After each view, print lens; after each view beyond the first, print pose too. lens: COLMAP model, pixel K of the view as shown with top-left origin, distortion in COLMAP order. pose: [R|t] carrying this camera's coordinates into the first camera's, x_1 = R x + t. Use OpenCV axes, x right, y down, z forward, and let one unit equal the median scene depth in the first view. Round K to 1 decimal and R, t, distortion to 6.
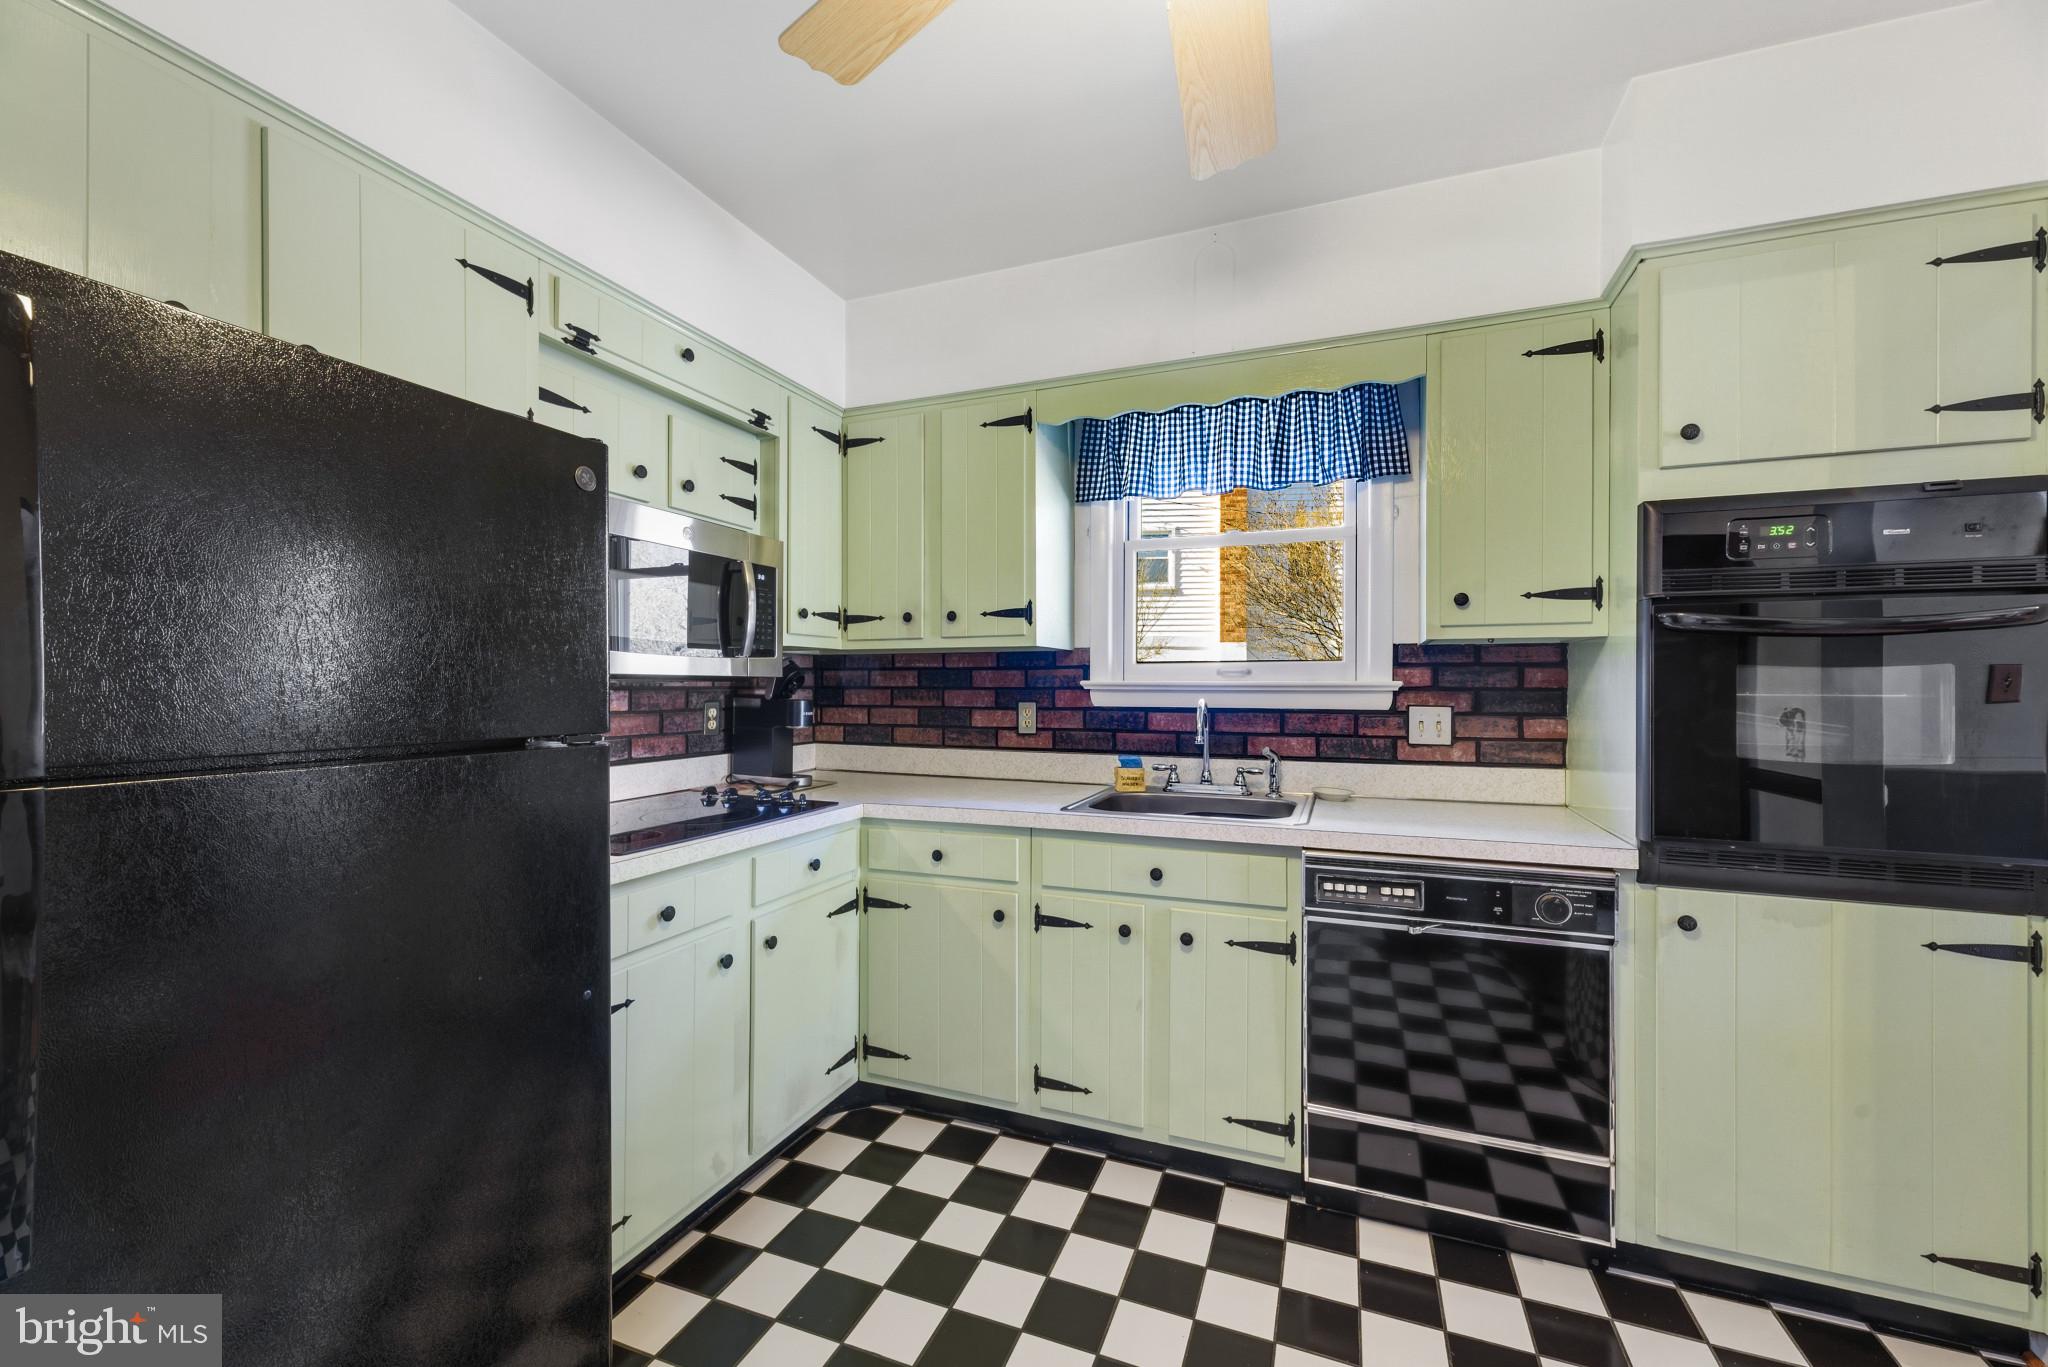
lens RADIAL K [[805.4, 0, 1030.8], [0, 805.4, 693.5], [0, 0, 1]] dist [0.000239, 0.000001]
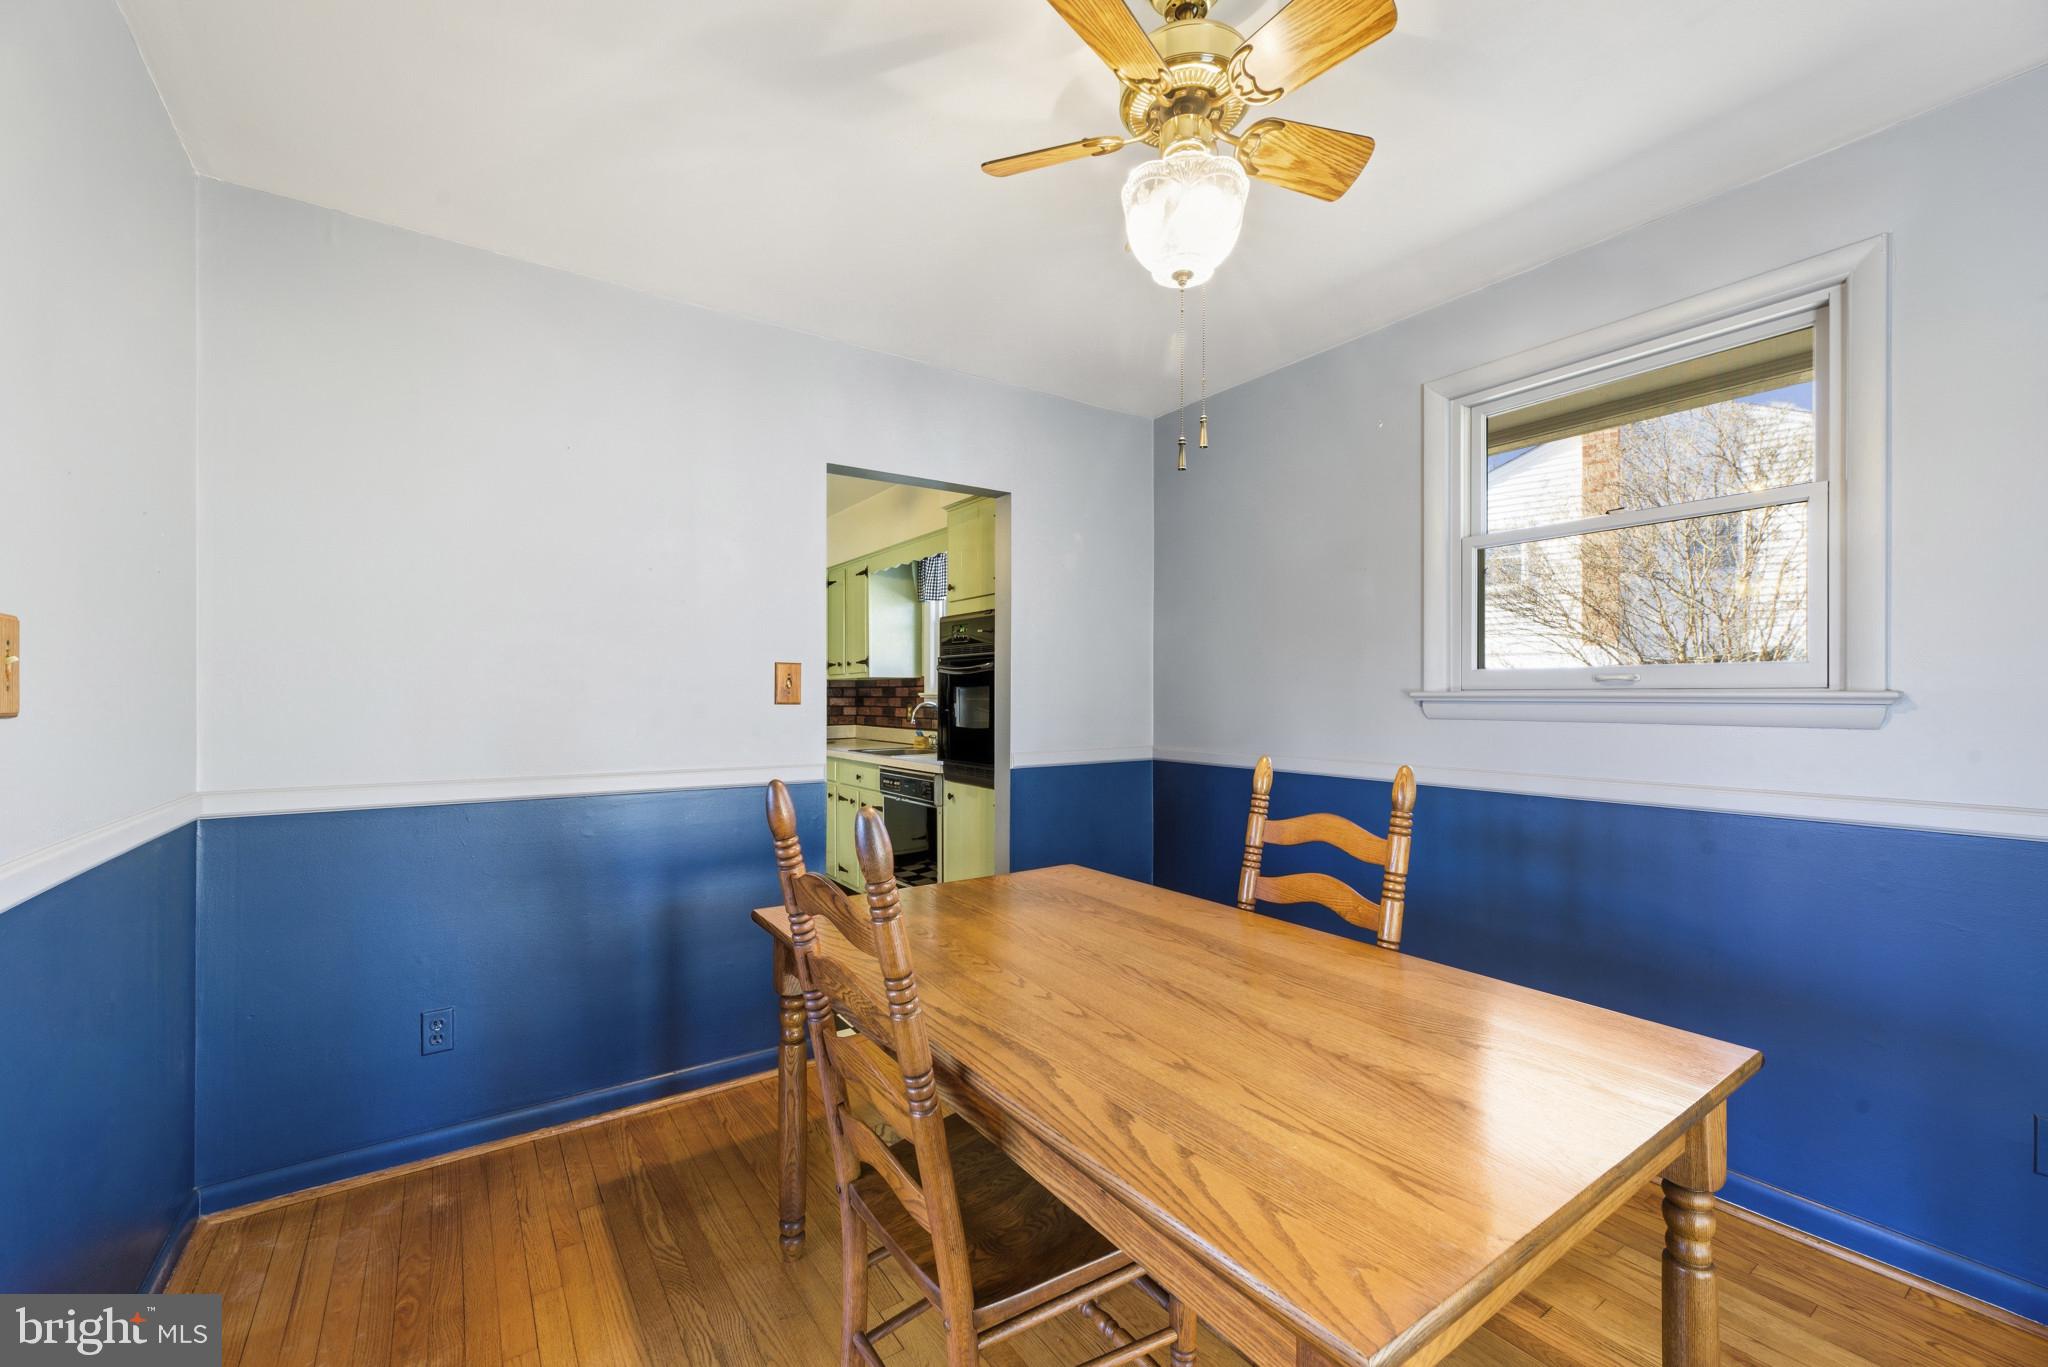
lens RADIAL K [[831.0, 0, 1031.2], [0, 831.0, 697.9], [0, 0, 1]] dist [0.000454, 0.000093]
pose [[0.834507, -0.000939, -0.550996, 1.407740], [-0.001973, 0.999987, -0.004691, 0.004472], [0.550993, 0.005002, 0.834495, -0.540287]]
